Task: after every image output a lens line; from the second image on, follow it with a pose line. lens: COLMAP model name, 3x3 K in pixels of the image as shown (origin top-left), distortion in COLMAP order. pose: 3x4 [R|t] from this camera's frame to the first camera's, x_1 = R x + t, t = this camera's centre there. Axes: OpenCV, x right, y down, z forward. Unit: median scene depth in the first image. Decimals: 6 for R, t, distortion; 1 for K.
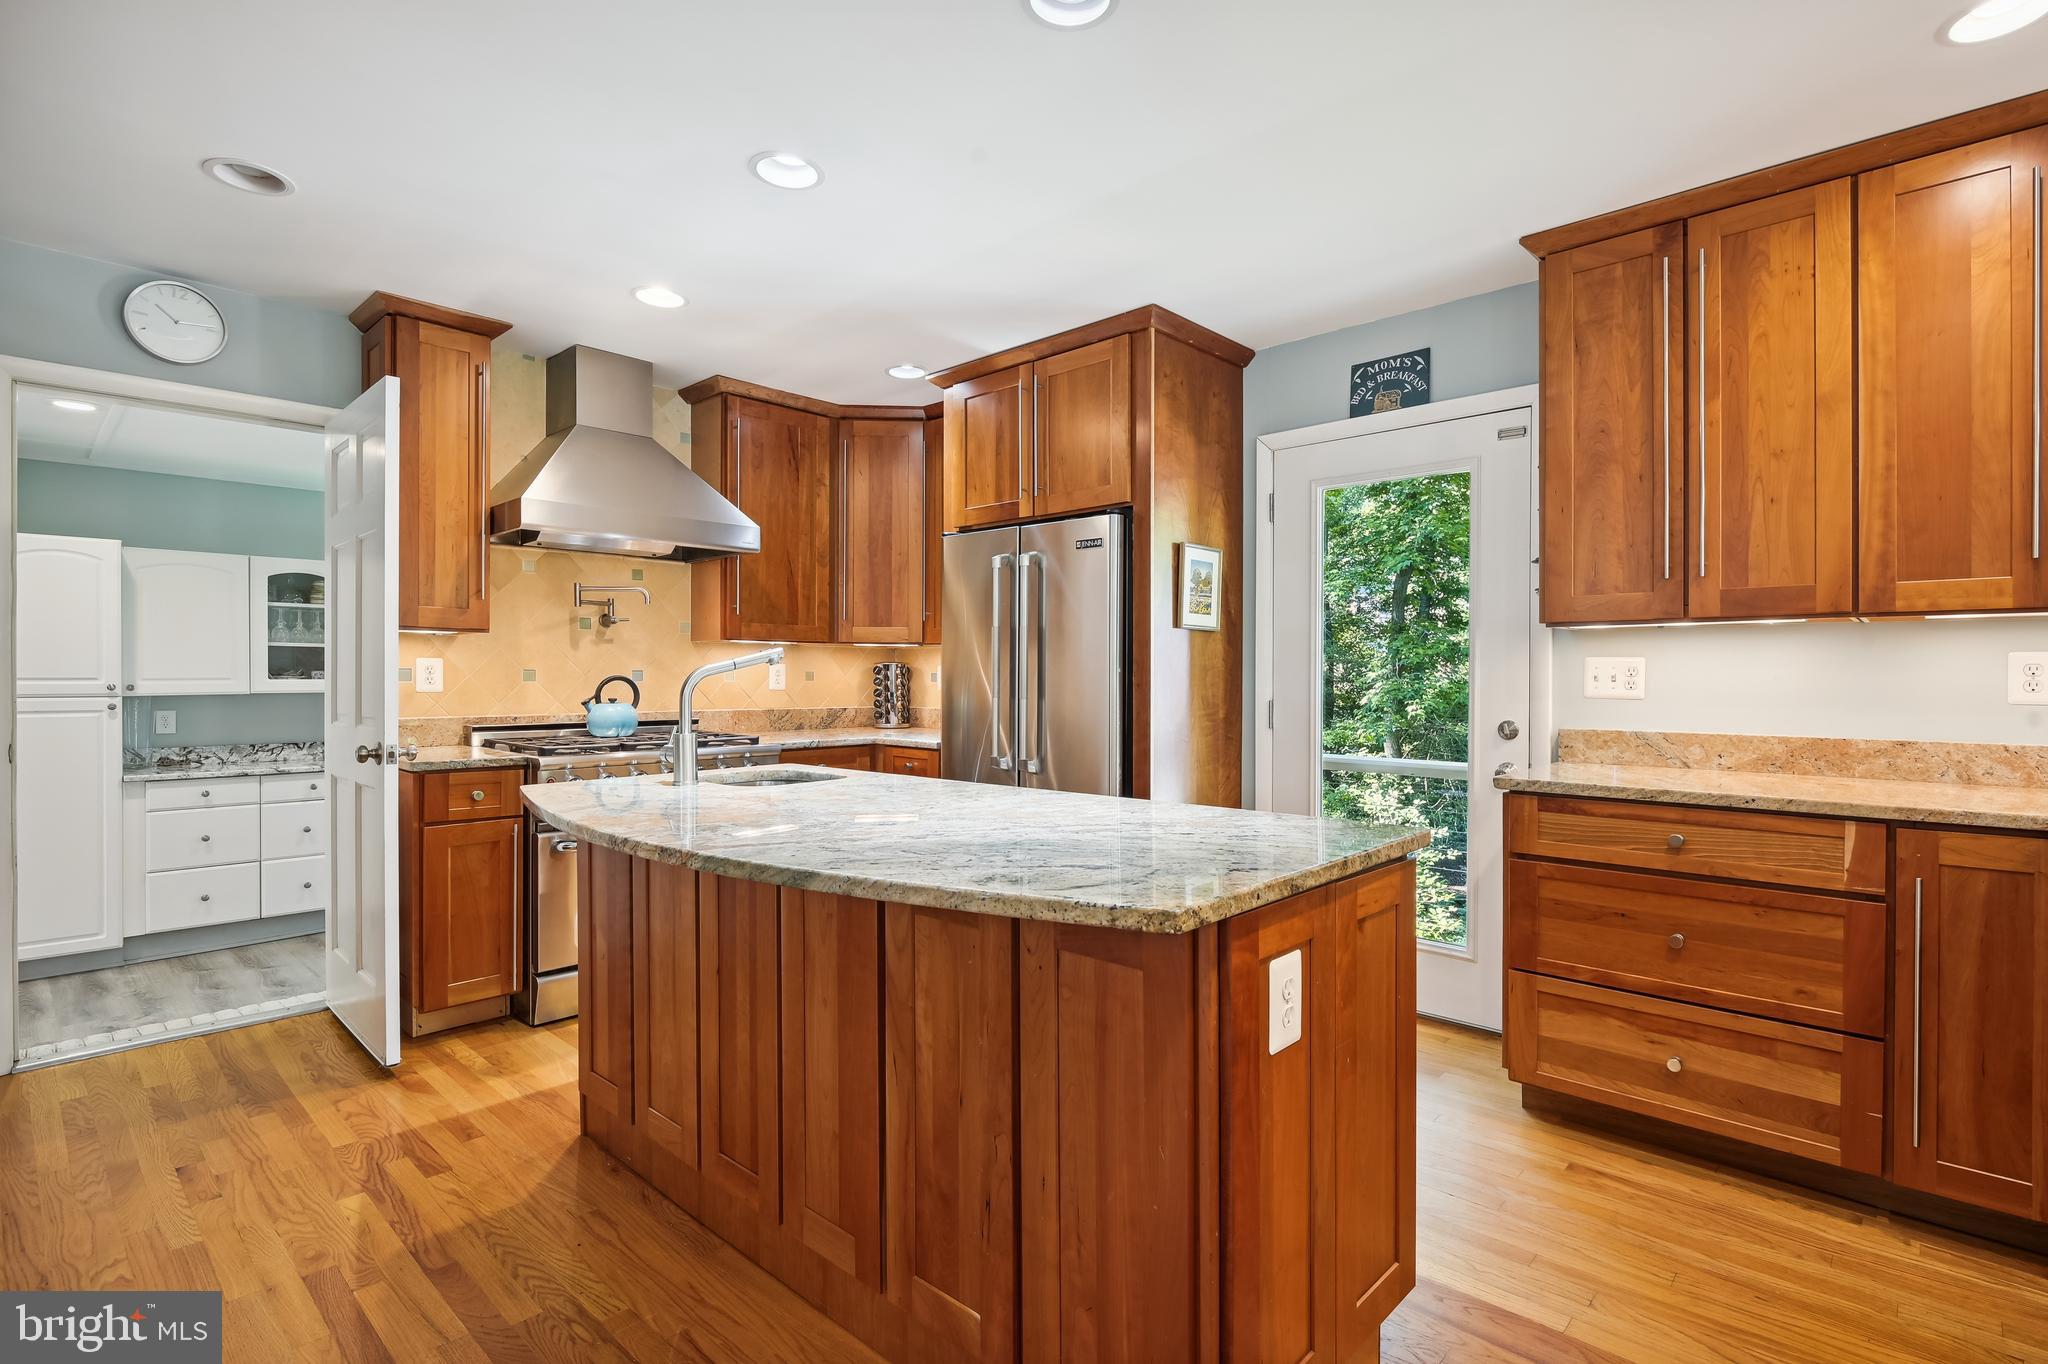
lens RADIAL K [[983.3, 0, 1027.6], [0, 983.3, 680.4], [0, 0, 1]] dist [-0.003424, -0.001136]
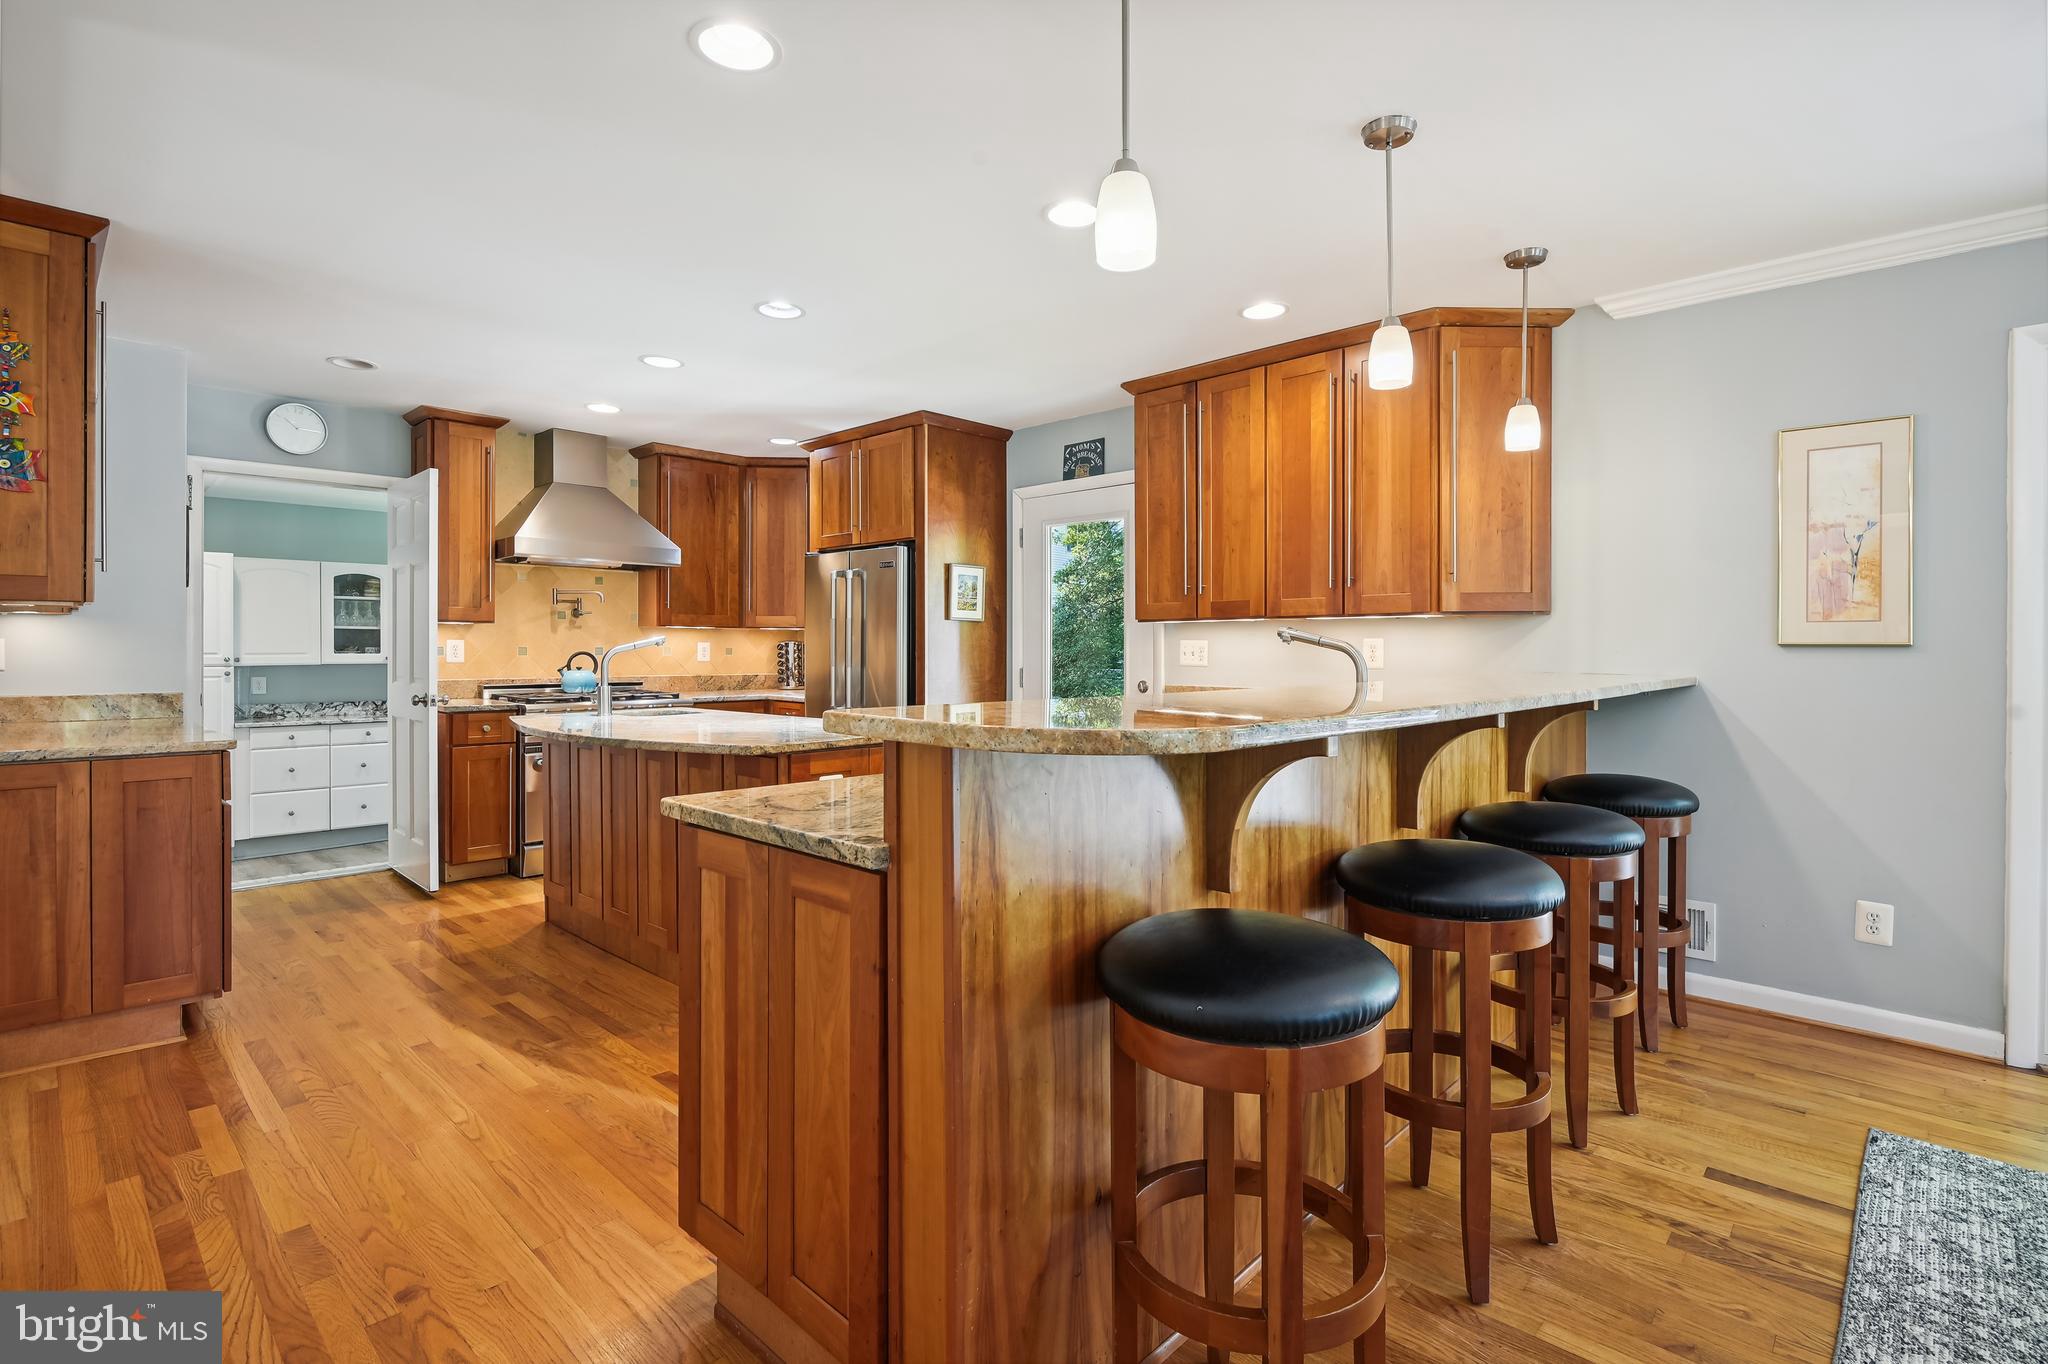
lens RADIAL K [[983.3, 0, 1030.7], [0, 983.3, 655.6], [0, 0, 1]] dist [-0.003424, -0.001136]
pose [[0.999927, 0.000174, -0.012118, 0.295588], [-0.000148, 0.999998, 0.002125, -0.002056], [0.012118, -0.002123, 0.999924, -0.502318]]
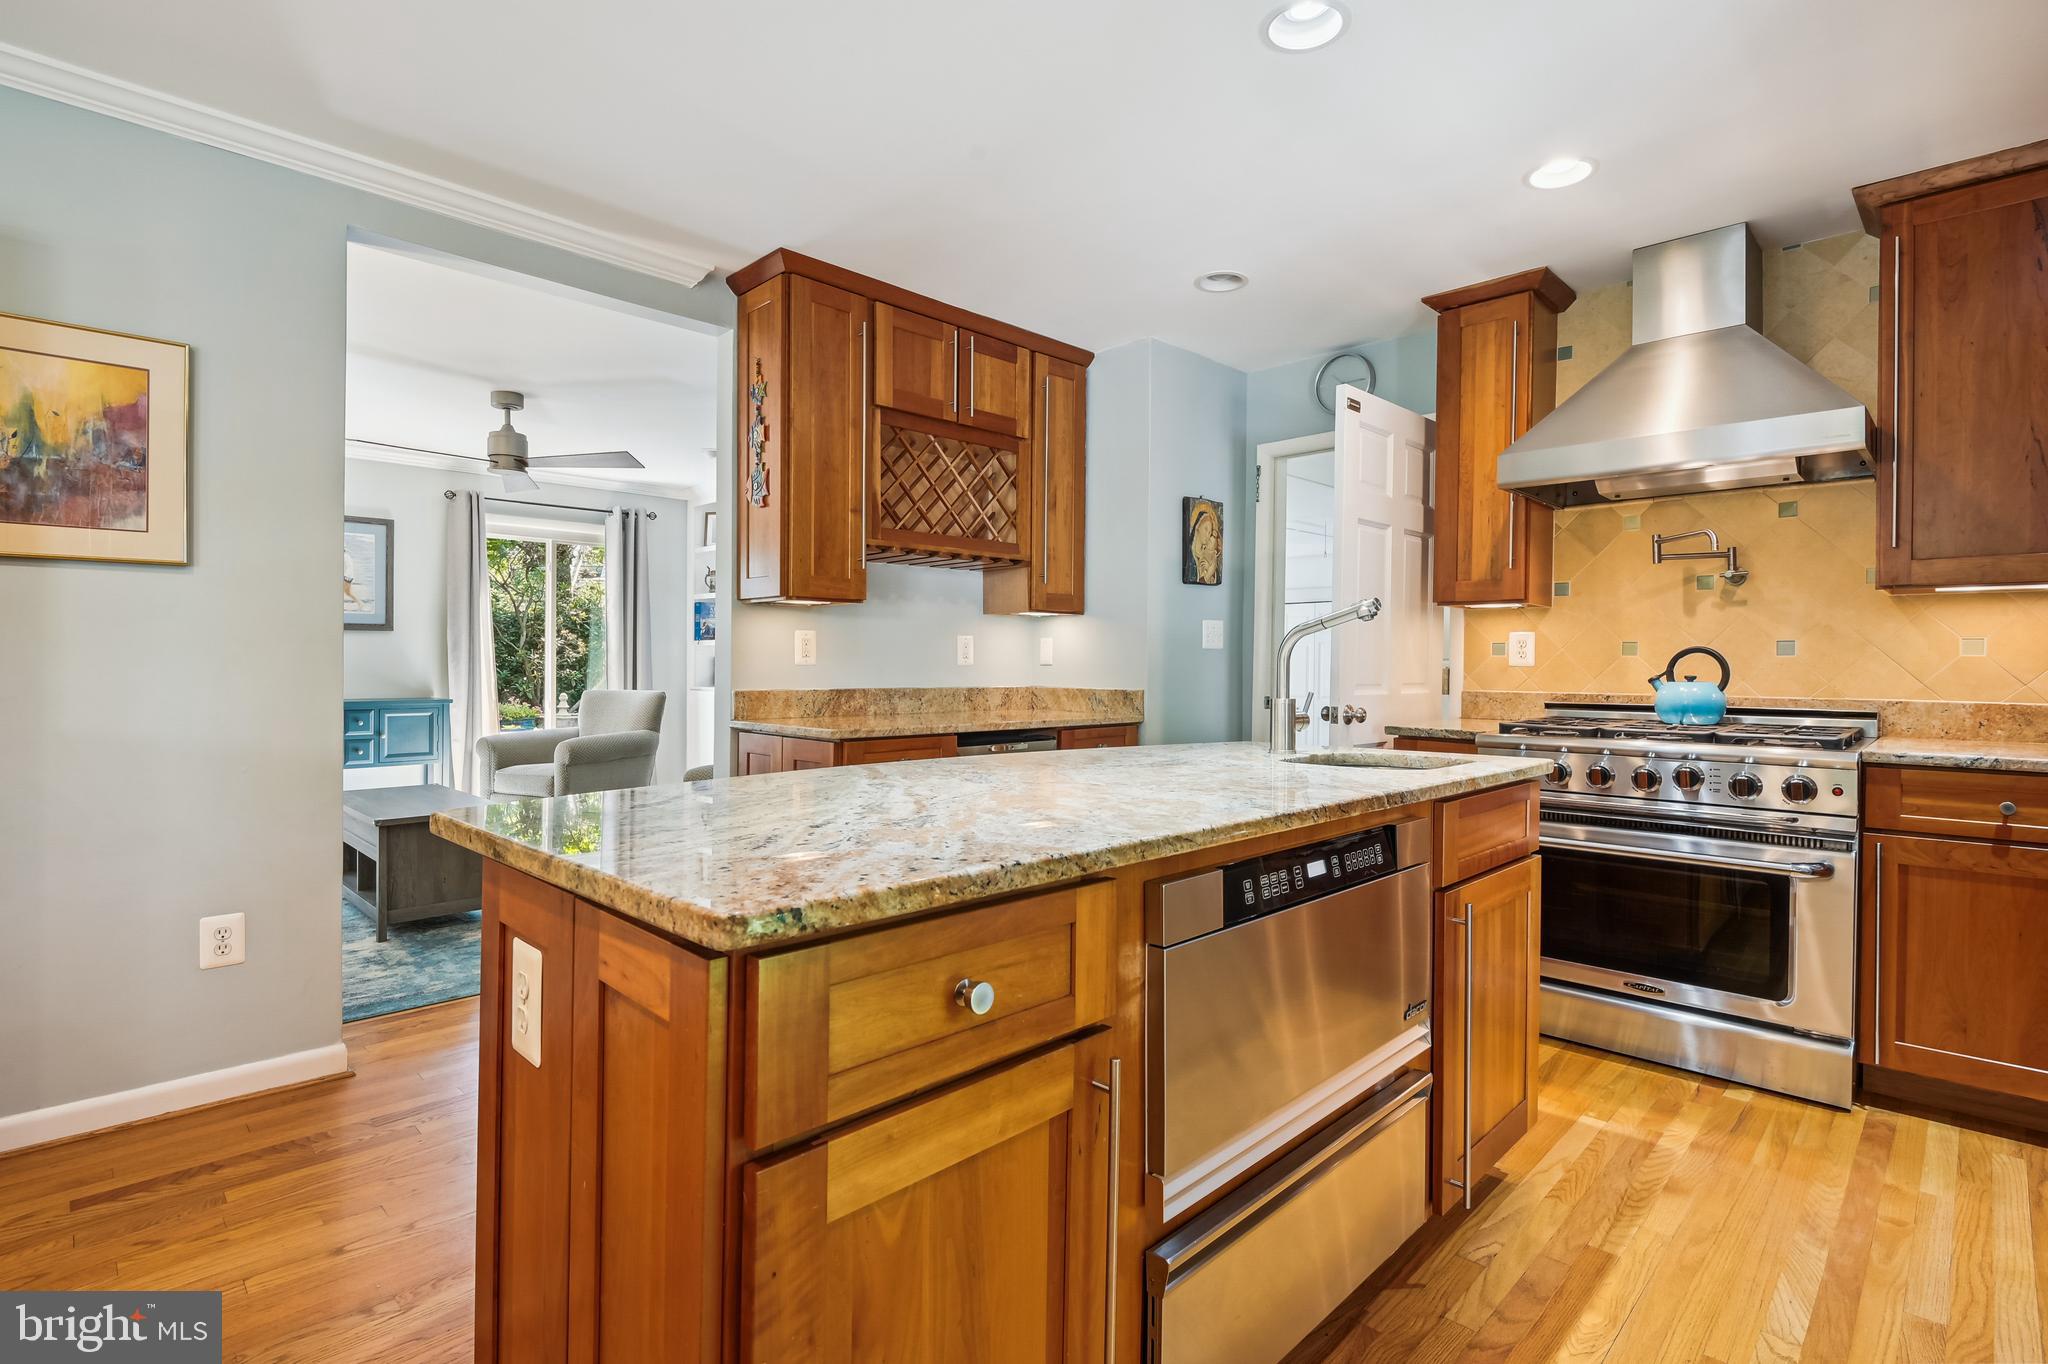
lens RADIAL K [[983.3, 0, 1013.2], [0, 983.3, 674.4], [0, 0, 1]] dist [-0.003424, -0.001136]
pose [[-0.028048, 0.009599, -0.999560, 0.415344], [-0.009995, 0.999901, 0.009883, 0.016351], [0.999557, 0.010268, -0.027949, 0.524235]]
